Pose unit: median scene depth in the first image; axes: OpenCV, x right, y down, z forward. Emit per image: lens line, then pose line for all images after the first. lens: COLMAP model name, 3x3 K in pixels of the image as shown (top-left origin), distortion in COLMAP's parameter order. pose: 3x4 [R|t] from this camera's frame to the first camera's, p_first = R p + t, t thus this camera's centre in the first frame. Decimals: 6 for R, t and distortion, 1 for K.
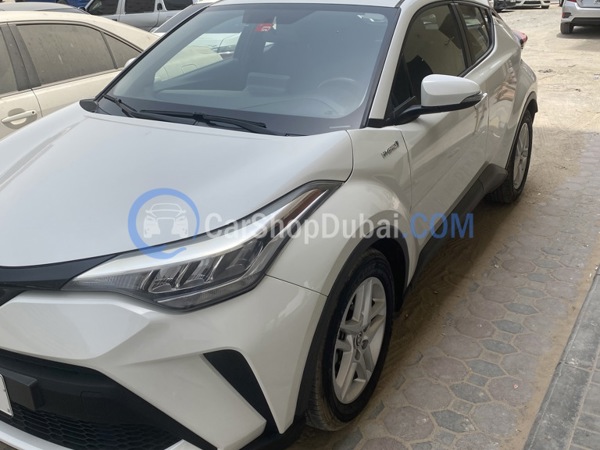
lens RADIAL K [[603.7, 0, 300.0], [0, 603.7, 225.0], [0, 0, 1]] dist [0.082730, -0.164964]
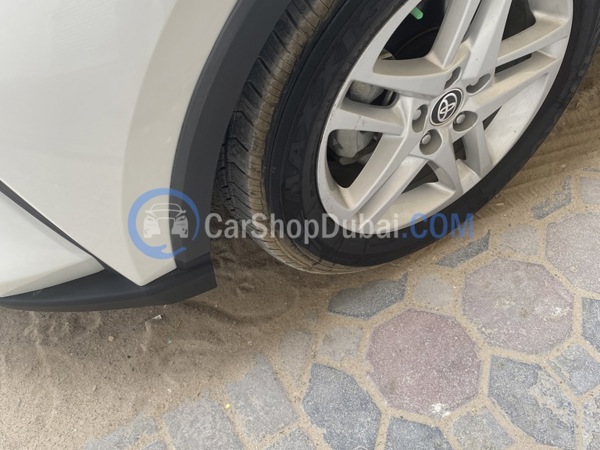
lens RADIAL K [[603.7, 0, 300.0], [0, 603.7, 225.0], [0, 0, 1]] dist [0.082730, -0.164964]
pose [[0.891834, 0.337347, -0.301379, 0.135391], [-0.130059, 0.829321, 0.543426, 0.044704], [0.433263, -0.445449, 0.783492, 0.538357]]
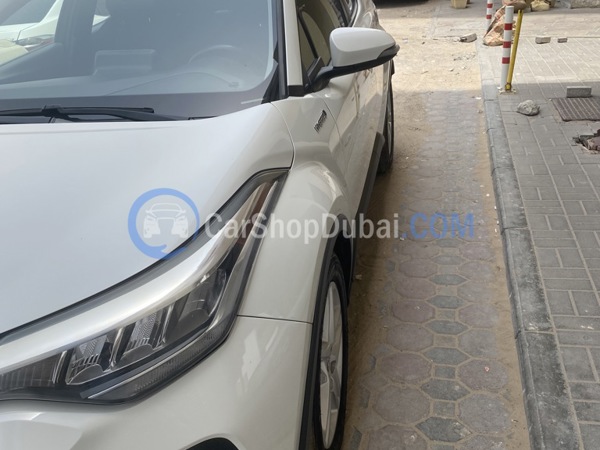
lens RADIAL K [[603.7, 0, 300.0], [0, 603.7, 225.0], [0, 0, 1]] dist [0.082730, -0.164964]
pose [[0.943002, -0.176834, 0.281916, -0.112990], [0.172870, 0.984169, 0.039083, -0.022880], [-0.284364, 0.011880, 0.958643, 0.217520]]
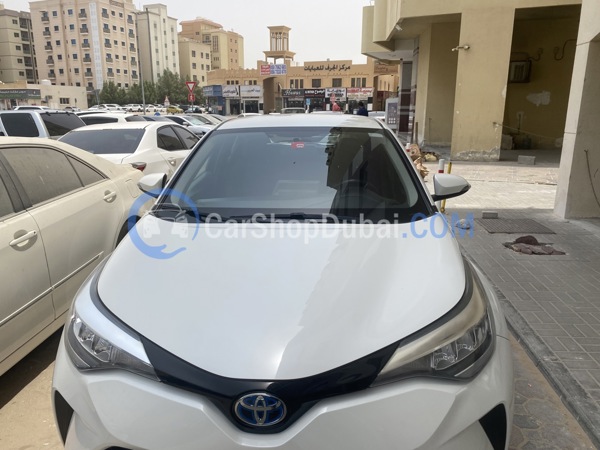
lens RADIAL K [[461.2, 0, 300.0], [0, 461.2, 225.0], [0, 0, 1]] dist [0.004202, 0.005387]
pose [[0.889336, -0.095457, 0.447180, -0.544168], [0.161545, 0.980492, -0.111975, -0.061835], [-0.427767, 0.171823, 0.887407, 0.211615]]
